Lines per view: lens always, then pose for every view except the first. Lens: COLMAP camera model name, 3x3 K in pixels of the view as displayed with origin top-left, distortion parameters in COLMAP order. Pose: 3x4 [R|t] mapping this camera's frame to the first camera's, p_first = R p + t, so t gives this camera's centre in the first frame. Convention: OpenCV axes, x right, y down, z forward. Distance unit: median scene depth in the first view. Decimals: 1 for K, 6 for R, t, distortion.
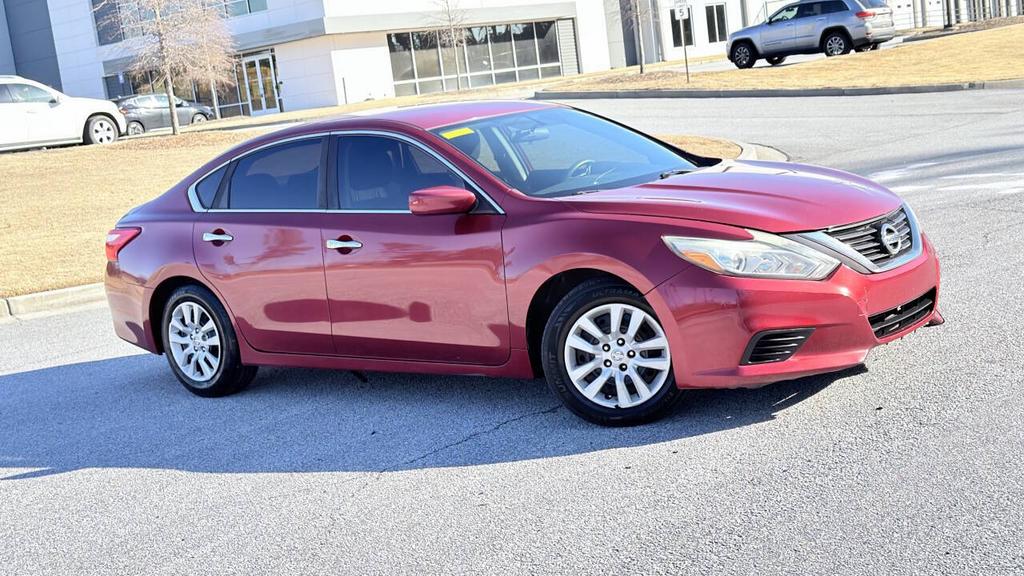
lens RADIAL K [[1419.4, 0, 512.0], [0, 1419.4, 288.0], [0, 0, 1]] dist [0.214450, -0.566658]
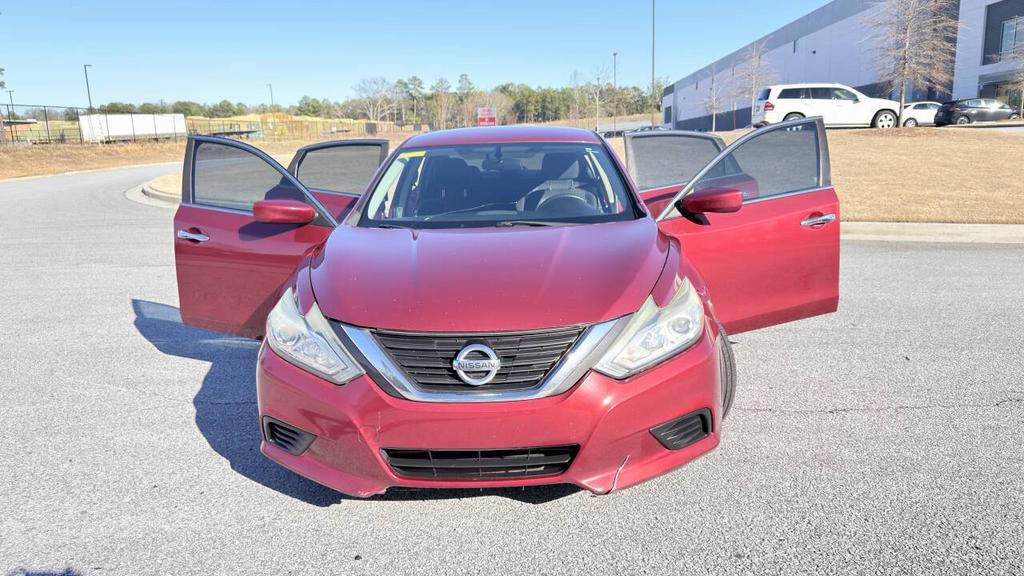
lens RADIAL K [[736.4, 0, 512.0], [0, 736.4, 288.0], [0, 0, 1]] dist [0.038411, -0.052738]
pose [[0.608820, 0.258210, -0.750110, 0.435368], [-0.156560, 0.966058, 0.205475, -0.122304], [0.777706, -0.007661, 0.628581, 0.597285]]
